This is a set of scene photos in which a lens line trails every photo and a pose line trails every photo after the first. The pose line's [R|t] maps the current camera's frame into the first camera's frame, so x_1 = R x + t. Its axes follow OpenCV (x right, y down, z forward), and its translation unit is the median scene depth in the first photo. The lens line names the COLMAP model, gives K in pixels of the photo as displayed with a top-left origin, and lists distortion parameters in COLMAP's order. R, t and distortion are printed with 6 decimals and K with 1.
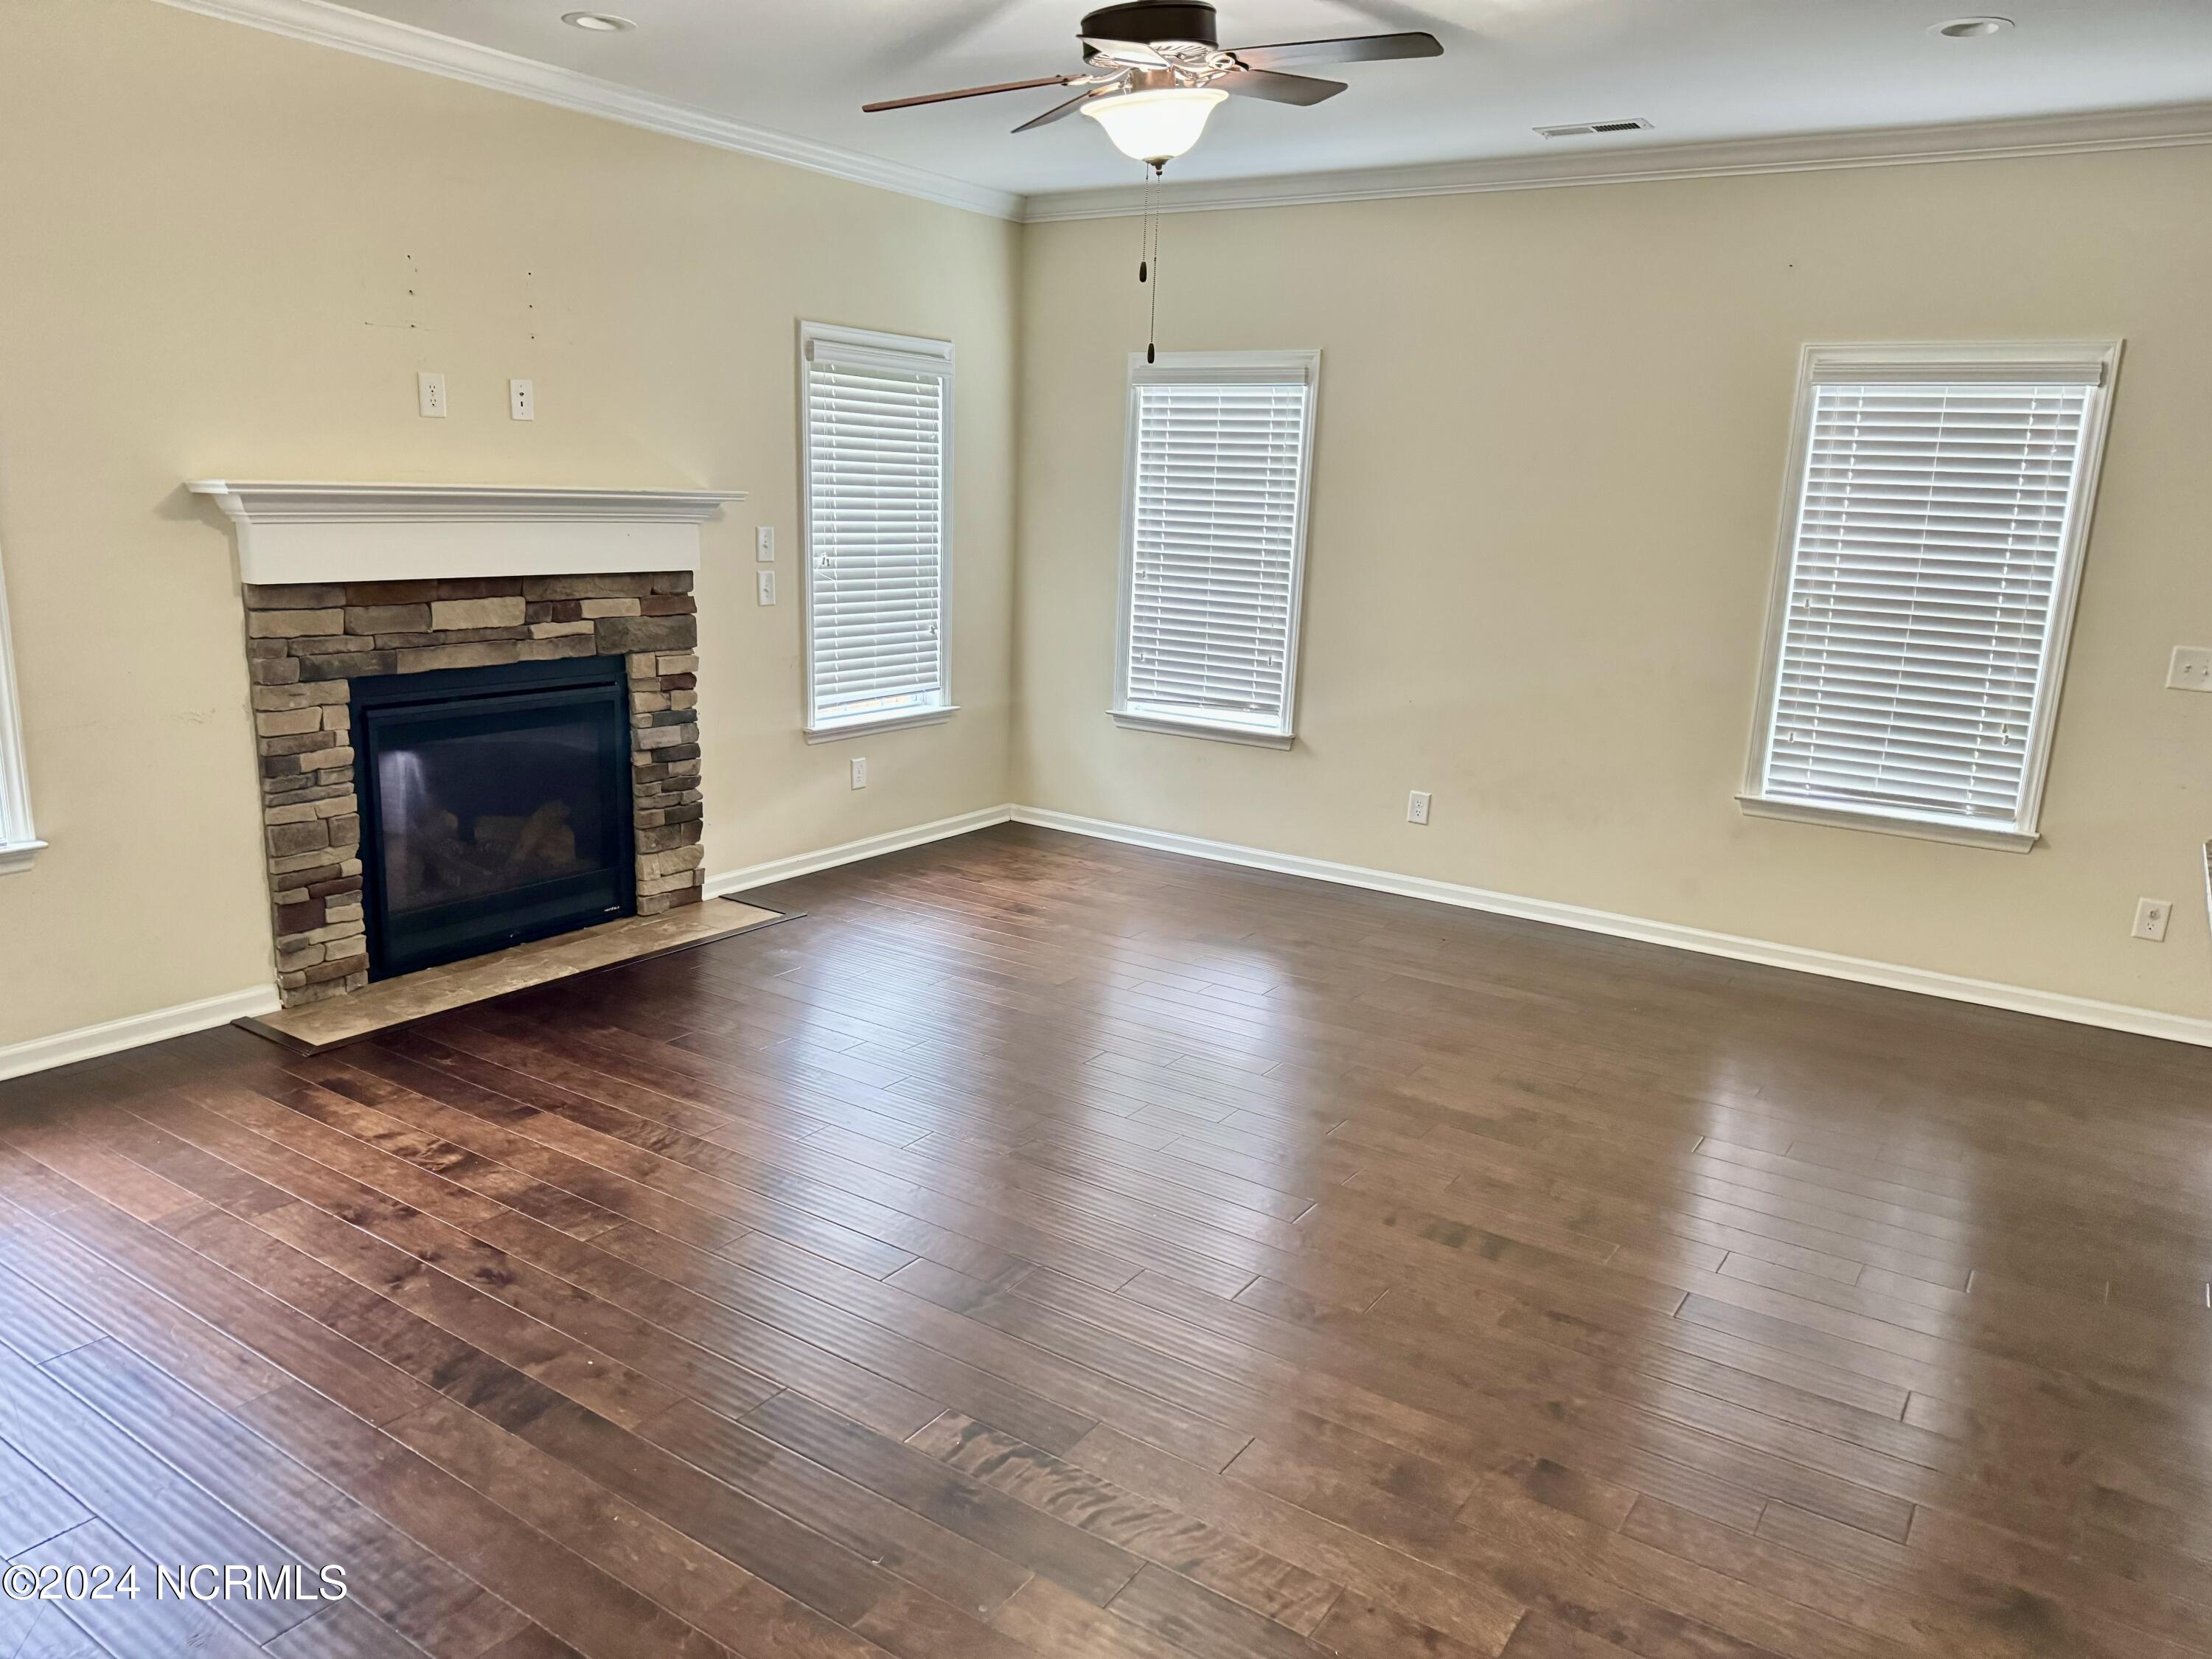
lens RADIAL K [[1552.7, 0, 1110.5], [0, 1552.7, 828.6], [0, 0, 1]] dist [0.038764, -0.036867]
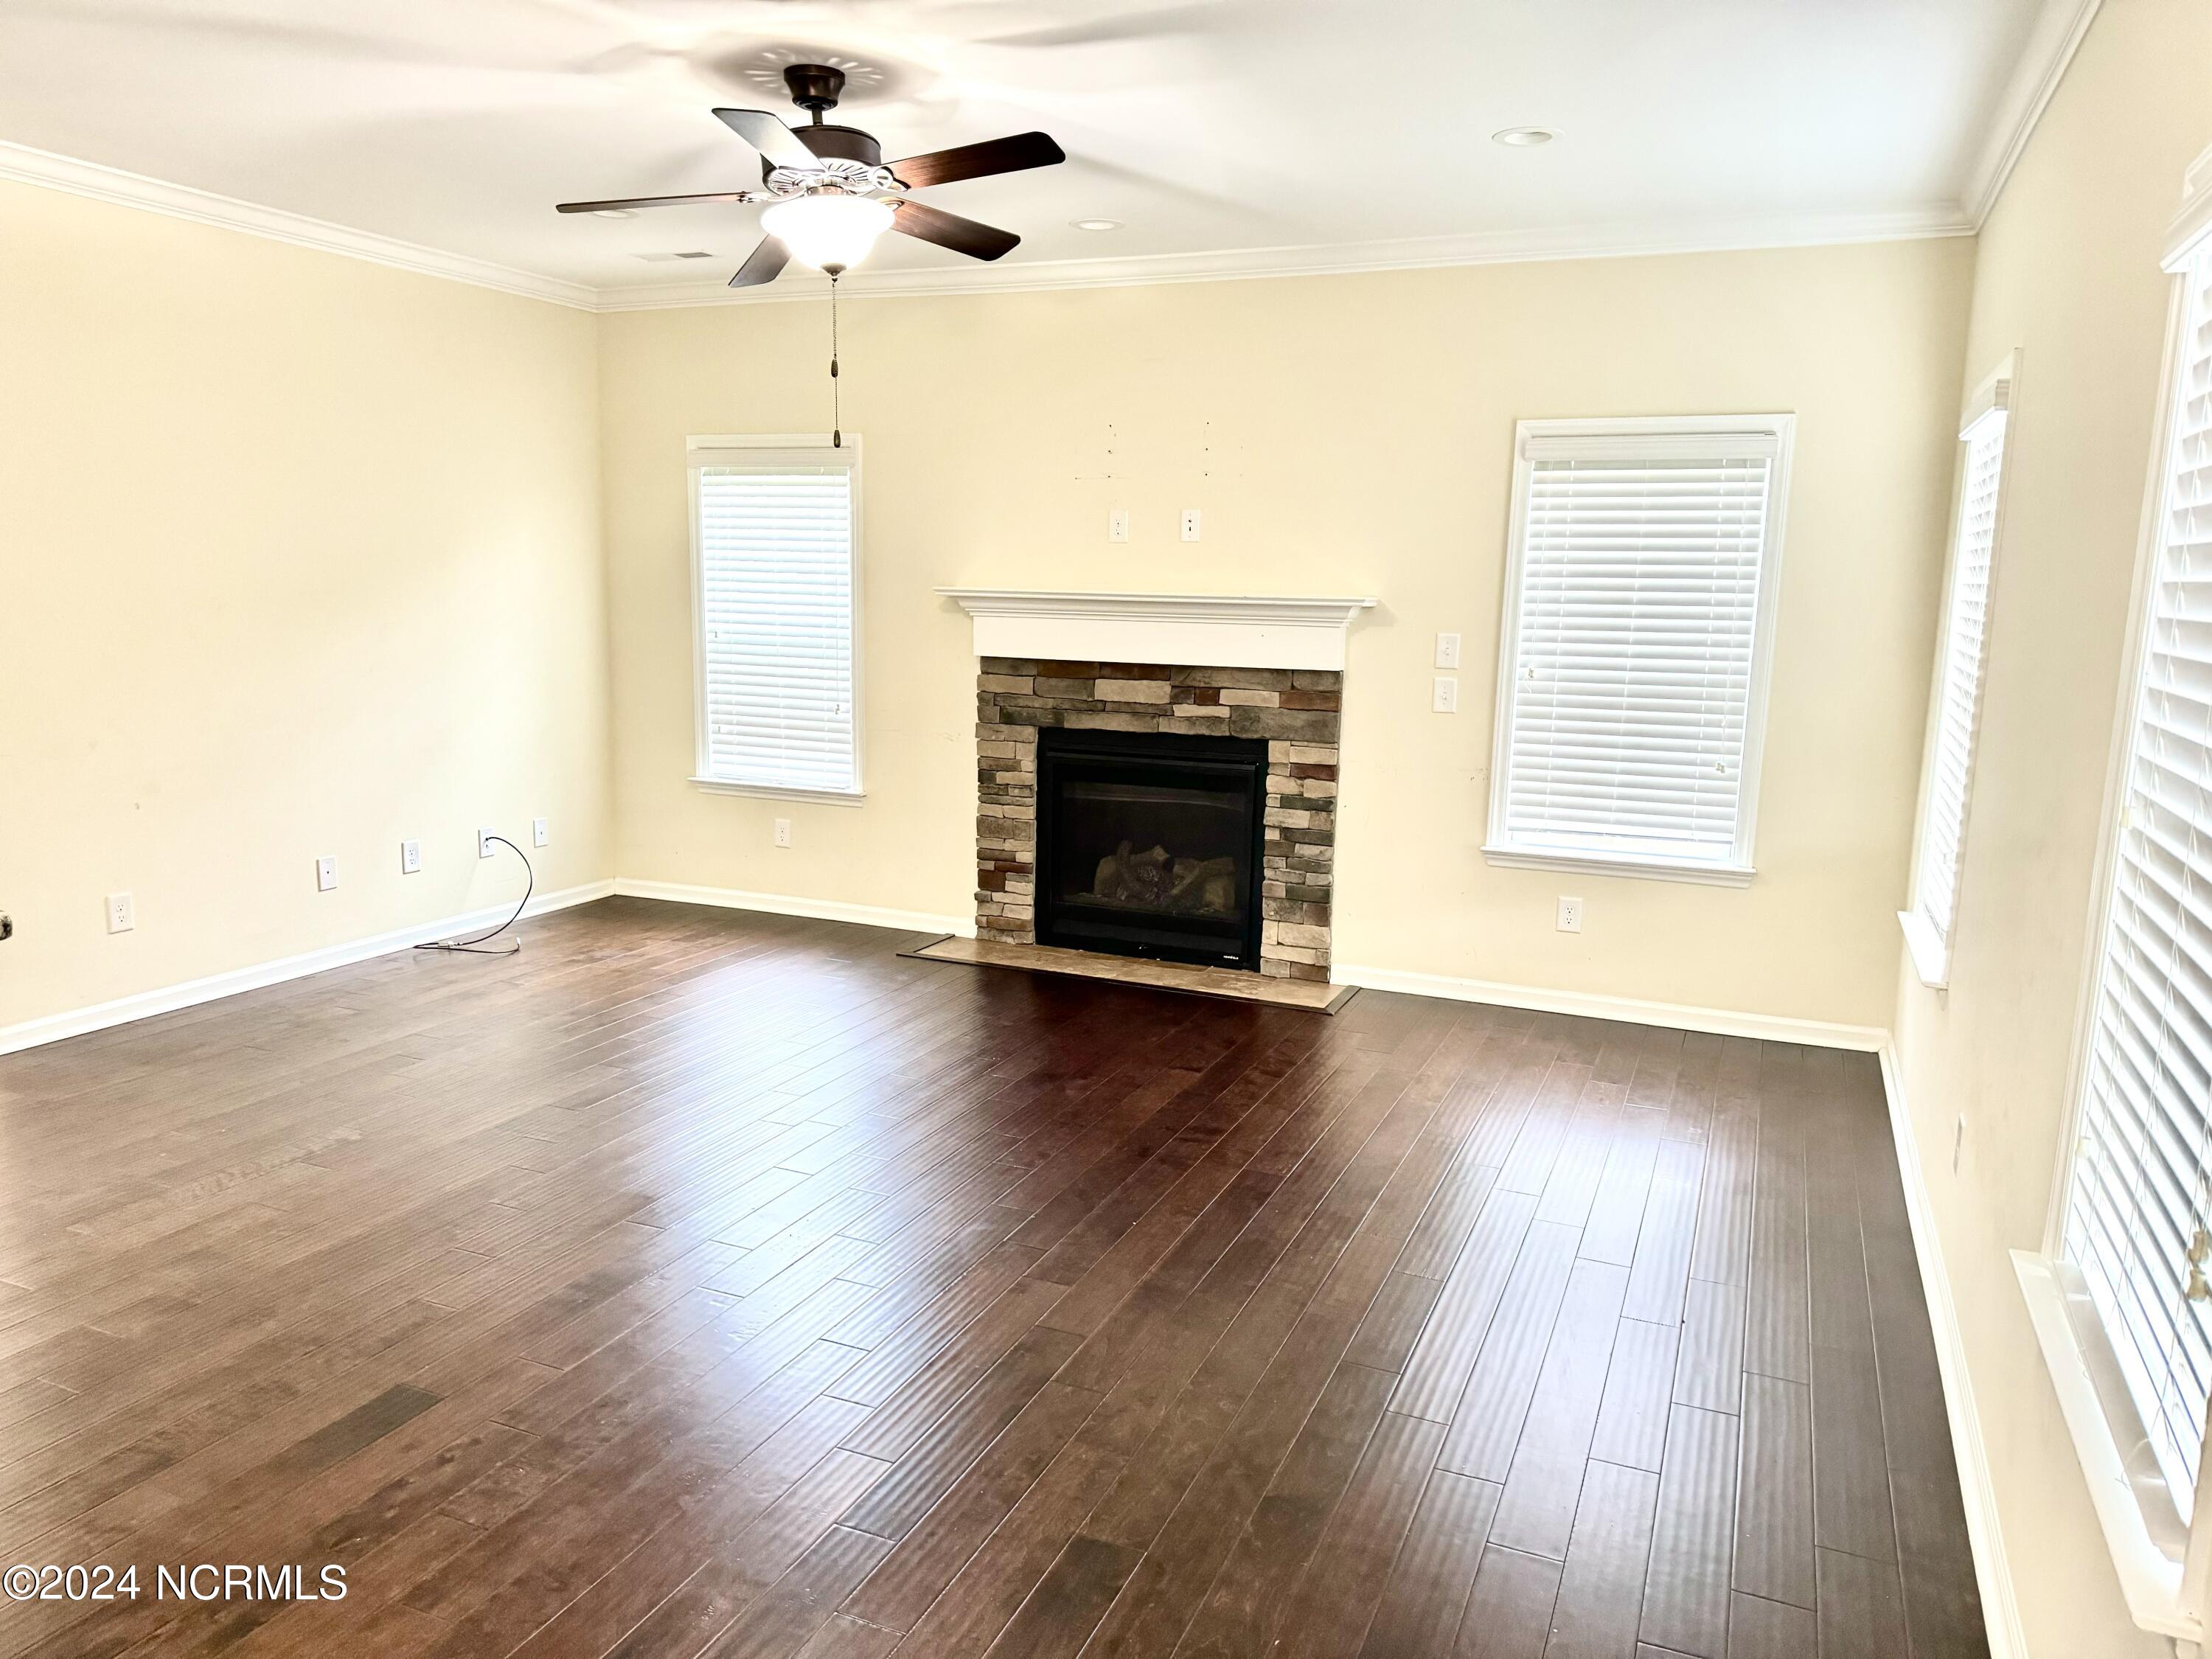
lens RADIAL K [[1552.7, 0, 1105.1], [0, 1552.7, 834.7], [0, 0, 1]] dist [0.038764, -0.036867]
pose [[0.162392, 0.133175, -0.977698, 0.832453], [-0.224048, 0.969946, 0.094906, -0.133377], [0.960953, 0.203640, 0.187349, 0.729184]]
